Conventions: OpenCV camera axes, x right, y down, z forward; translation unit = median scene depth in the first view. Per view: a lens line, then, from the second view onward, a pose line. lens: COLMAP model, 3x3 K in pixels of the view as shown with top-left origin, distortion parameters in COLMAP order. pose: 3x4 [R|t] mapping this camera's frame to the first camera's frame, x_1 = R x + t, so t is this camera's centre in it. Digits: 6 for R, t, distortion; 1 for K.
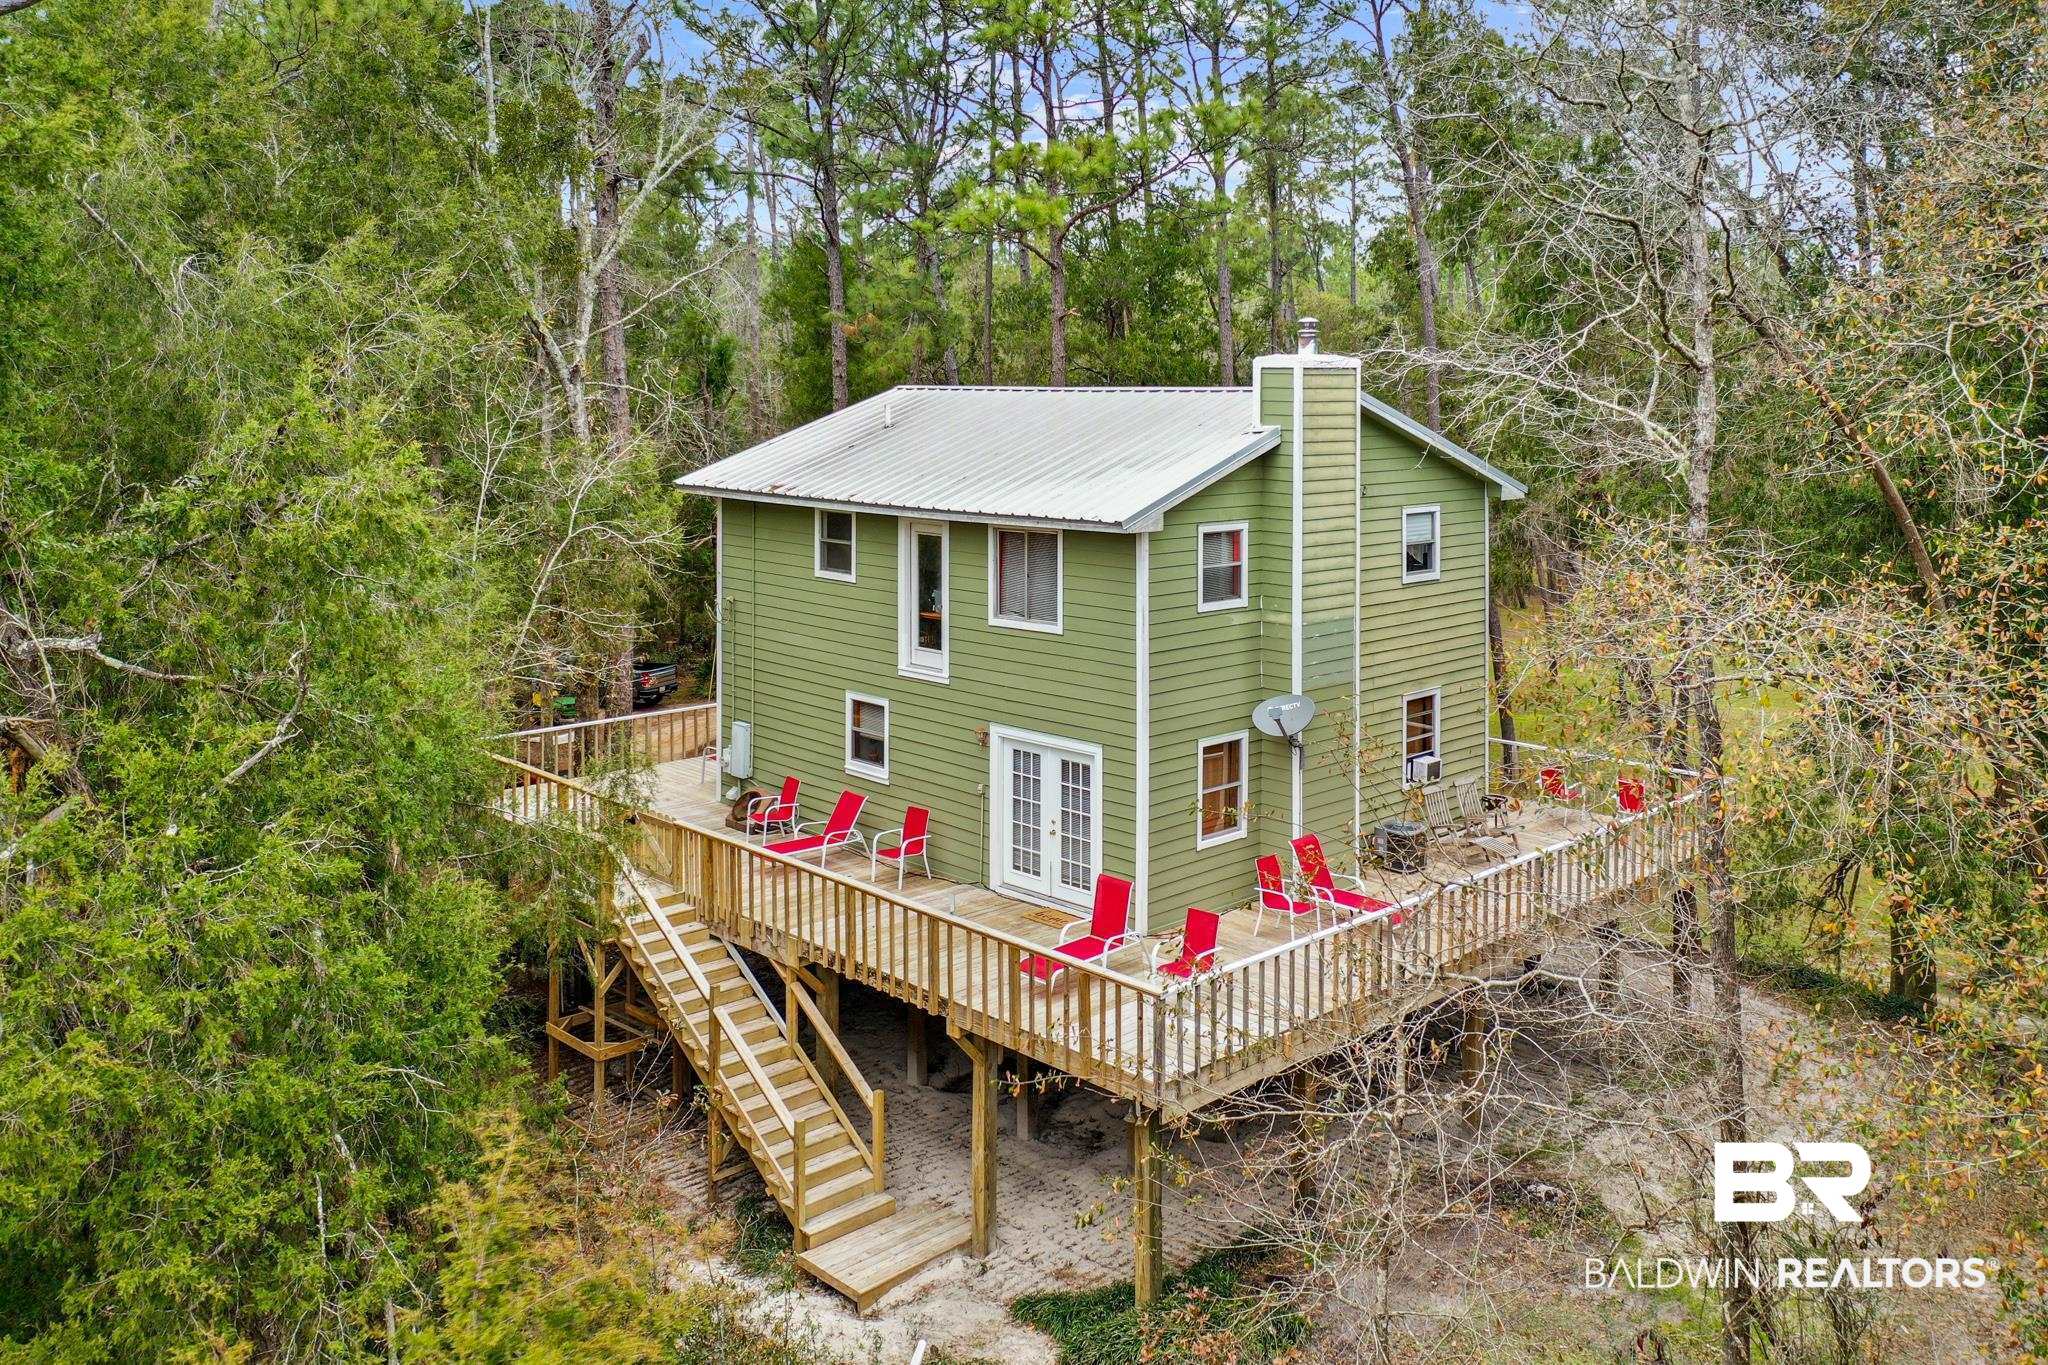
lens RADIAL K [[1697.0, 0, 1017.6], [0, 1697.0, 435.1], [0, 0, 1]] dist [0.005763, 0.015304]
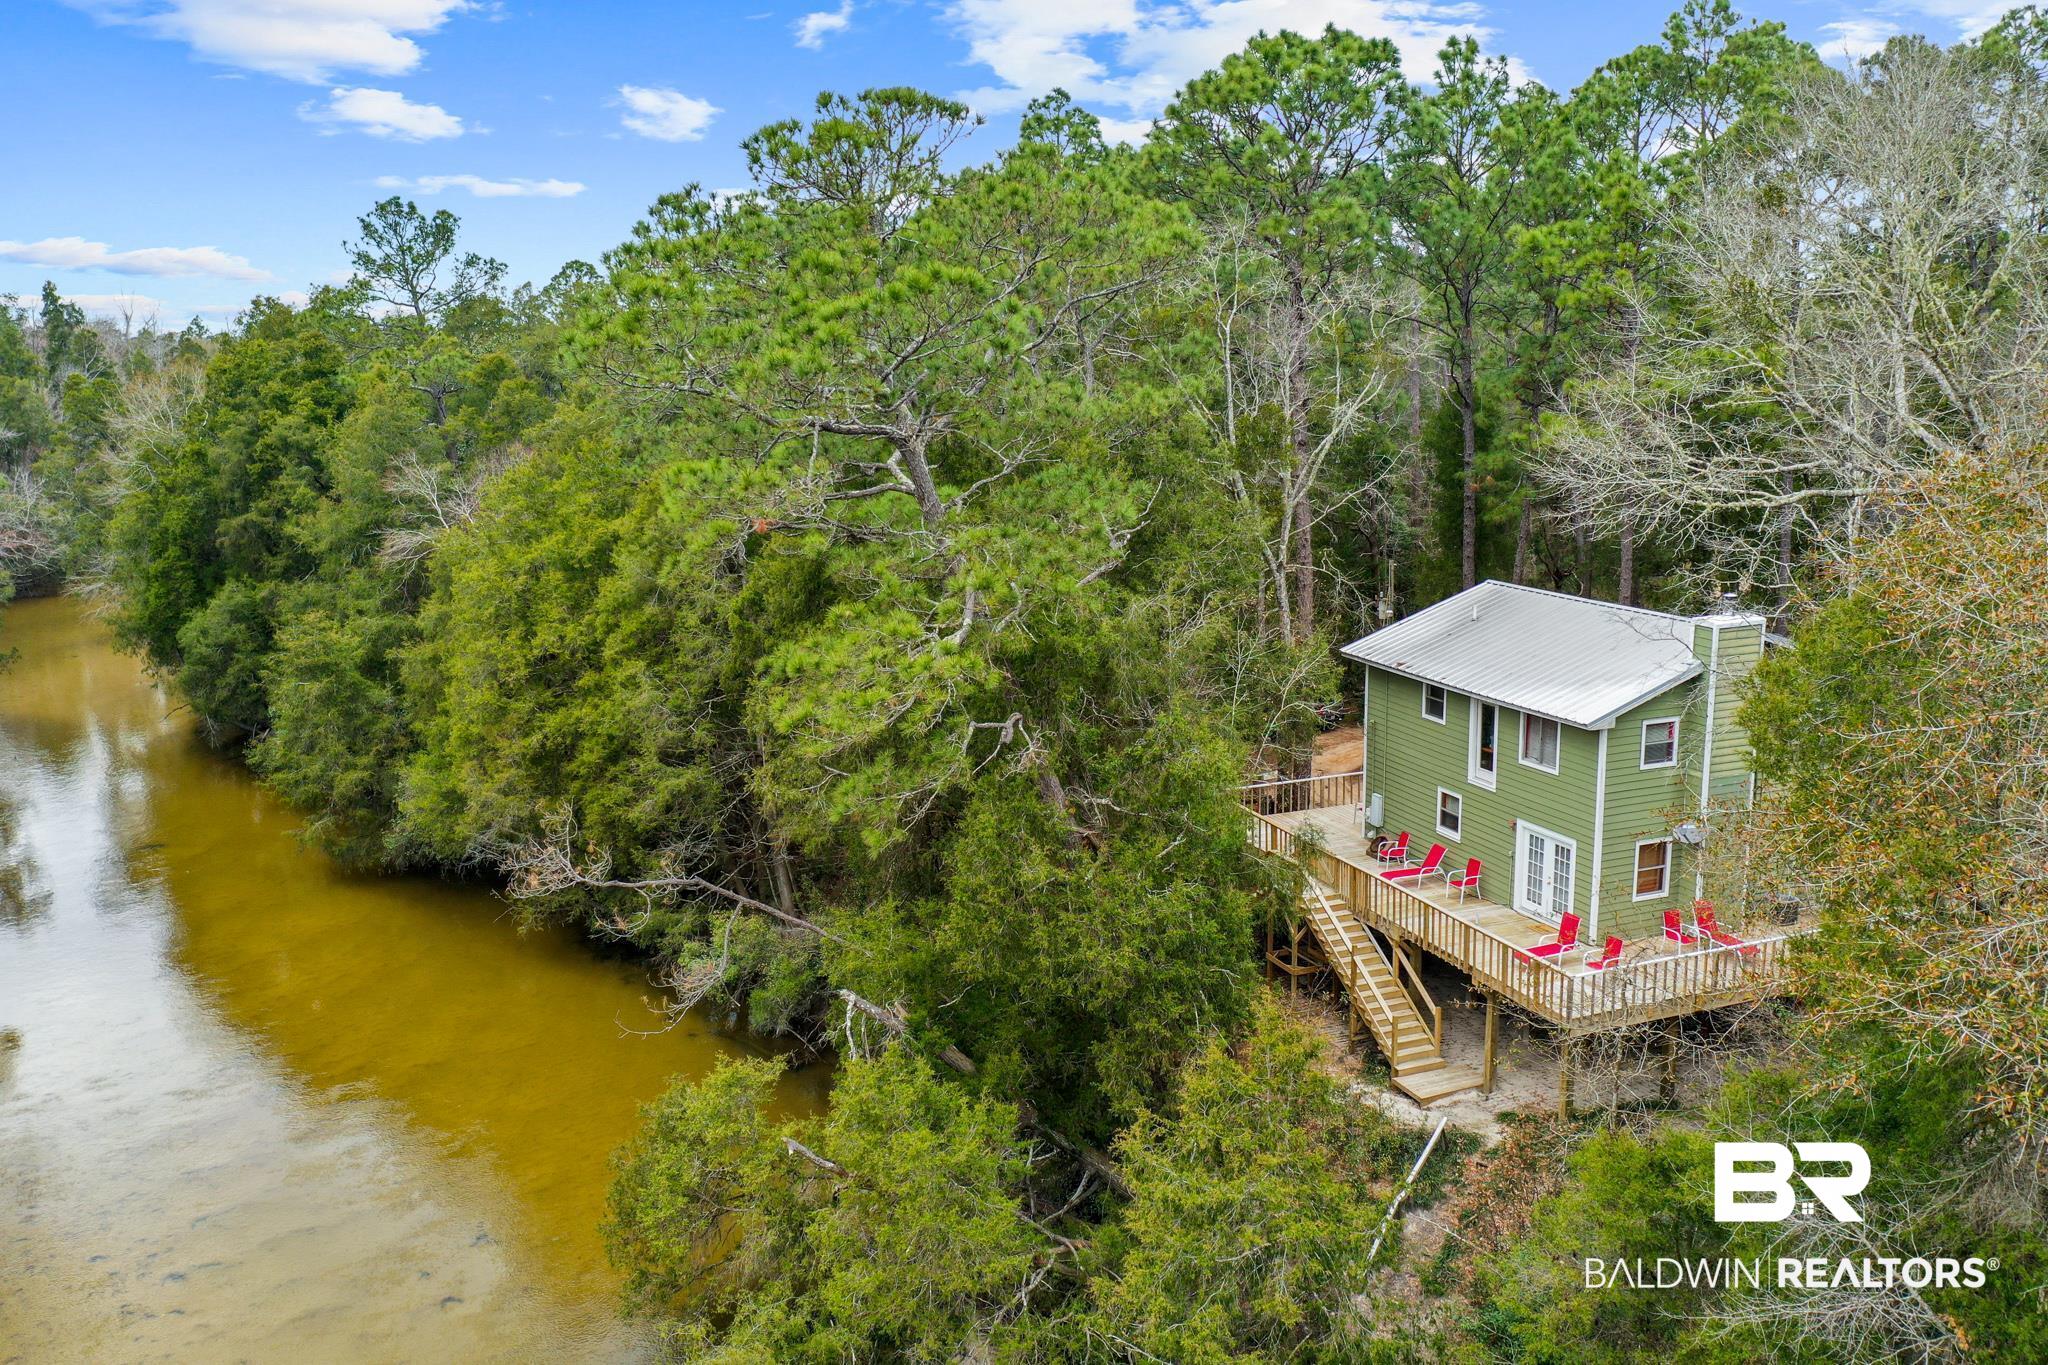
lens RADIAL K [[1697.0, 0, 1004.9], [0, 1697.0, 712.9], [0, 0, 1]] dist [0.005763, 0.015304]
pose [[0.923613, 0.060425, -0.378534, 0.161095], [0.012873, 0.982051, 0.188175, -0.289207], [0.383110, -0.178674, 0.906257, -0.813717]]
